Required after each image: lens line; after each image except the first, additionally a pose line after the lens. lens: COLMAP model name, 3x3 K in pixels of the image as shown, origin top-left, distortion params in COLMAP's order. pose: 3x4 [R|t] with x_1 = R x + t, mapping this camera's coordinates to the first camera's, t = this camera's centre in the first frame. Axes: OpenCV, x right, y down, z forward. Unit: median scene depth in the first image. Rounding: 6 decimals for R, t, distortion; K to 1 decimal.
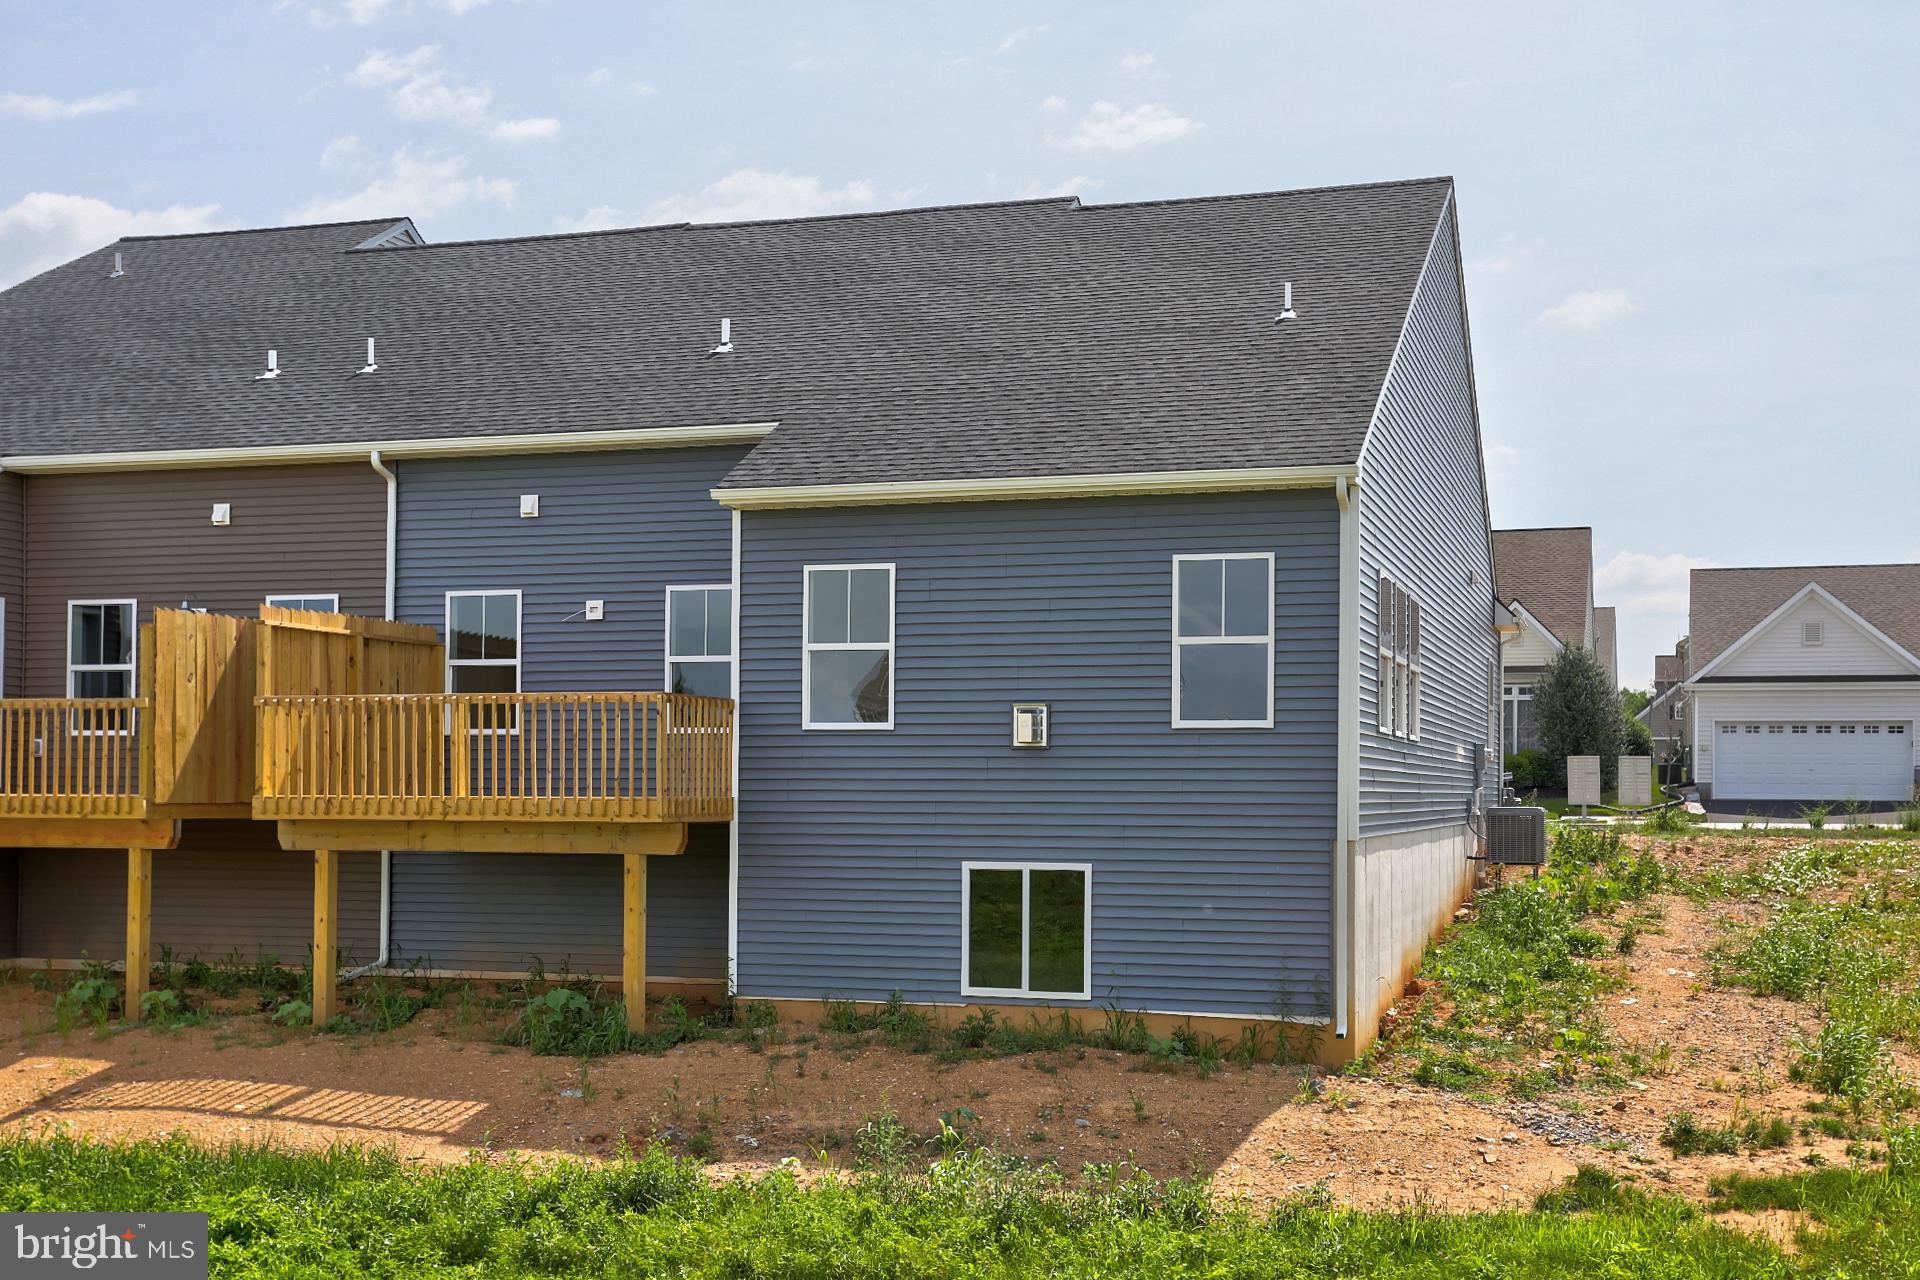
lens RADIAL K [[2166.9, 0, 1045.8], [0, 2166.9, 730.4], [0, 0, 1]] dist [0.053143, 0.045295]
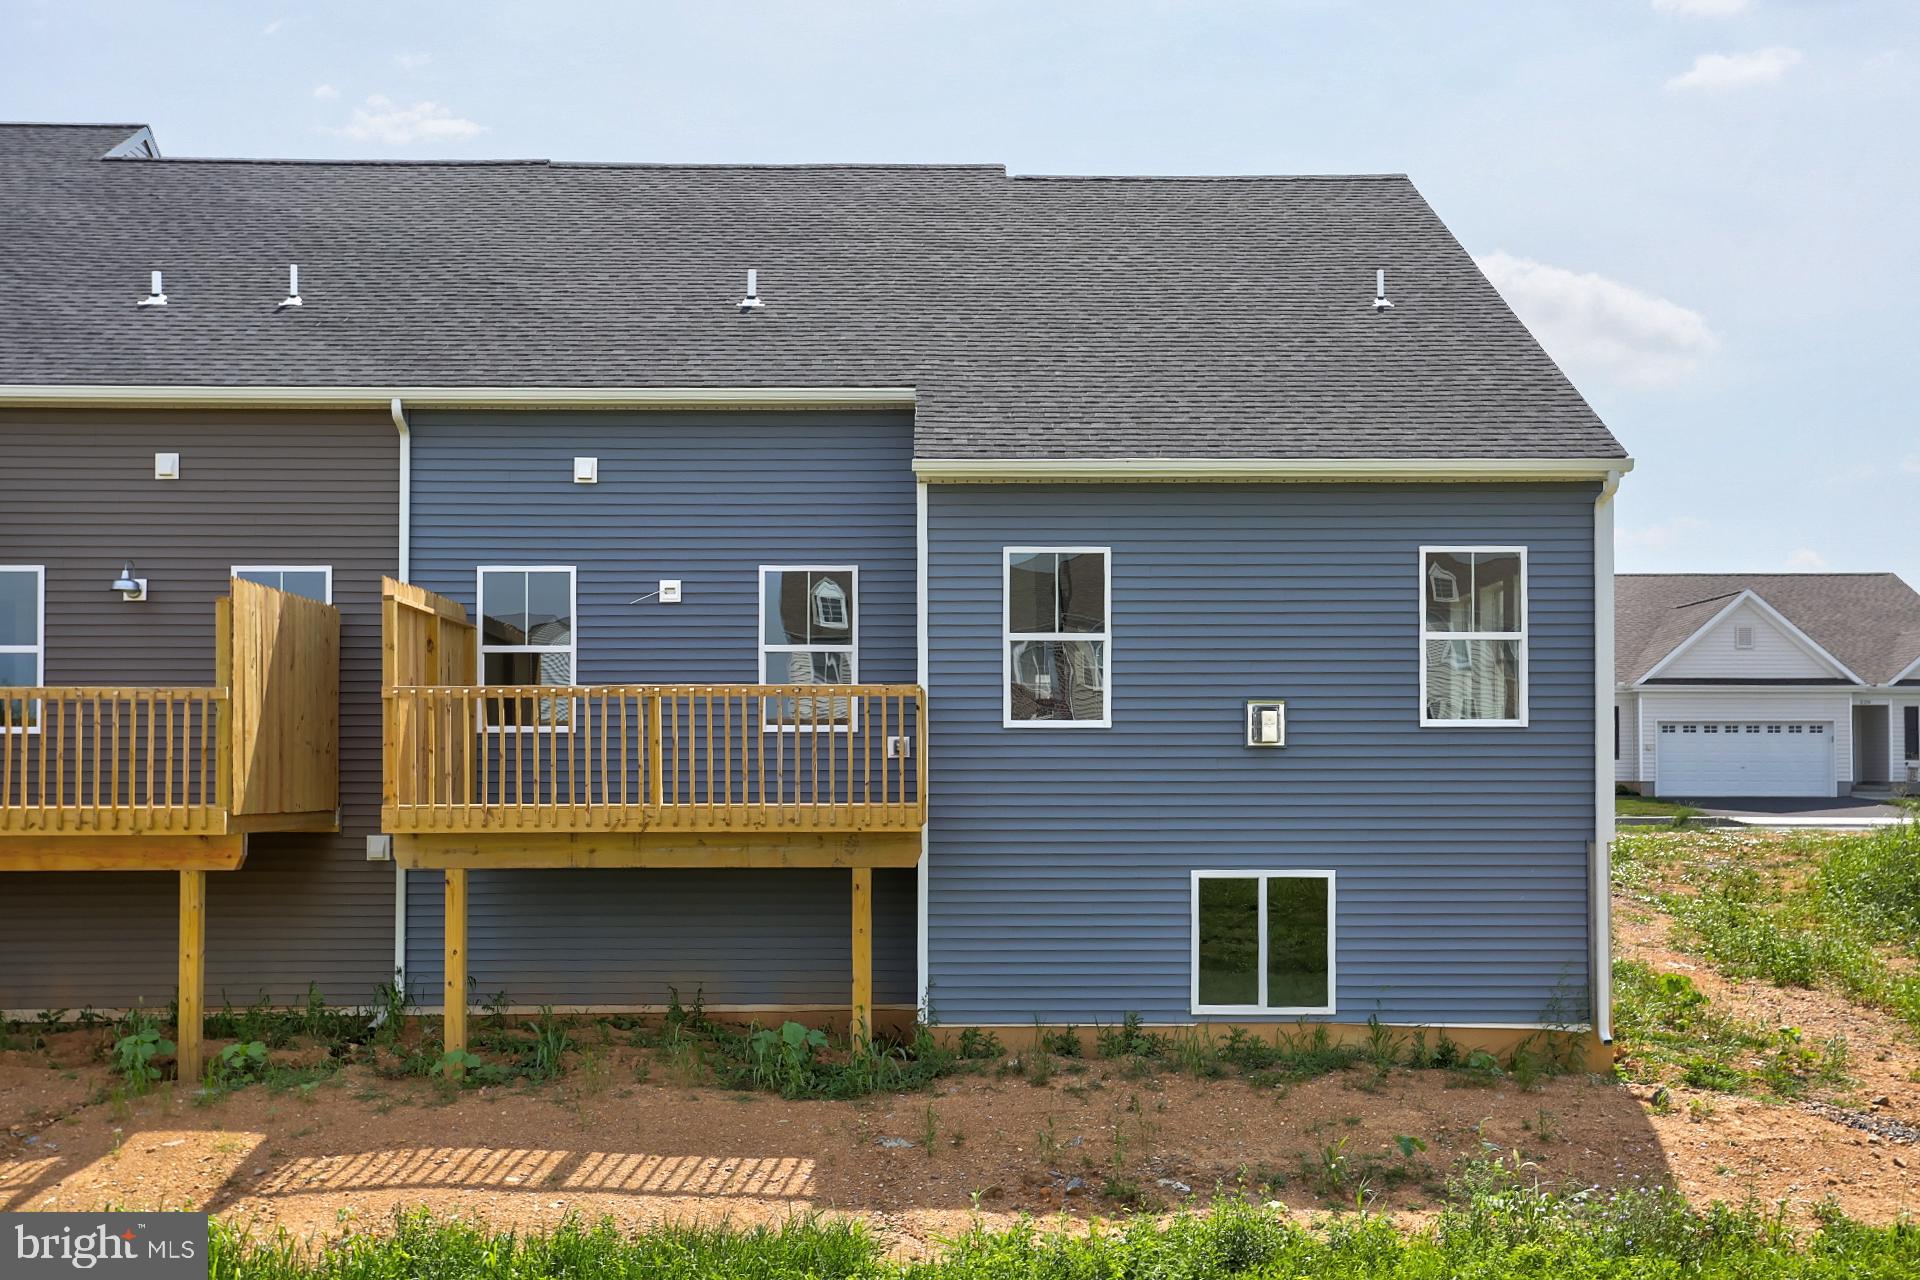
lens RADIAL K [[2166.9, 0, 1045.8], [0, 2166.9, 730.4], [0, 0, 1]] dist [0.053143, 0.045295]
pose [[0.954184, 0.002010, 0.299215, -0.383073], [-0.002177, 0.999998, 0.000225, 0.000651], [-0.299214, -0.000866, 0.954186, 0.135176]]
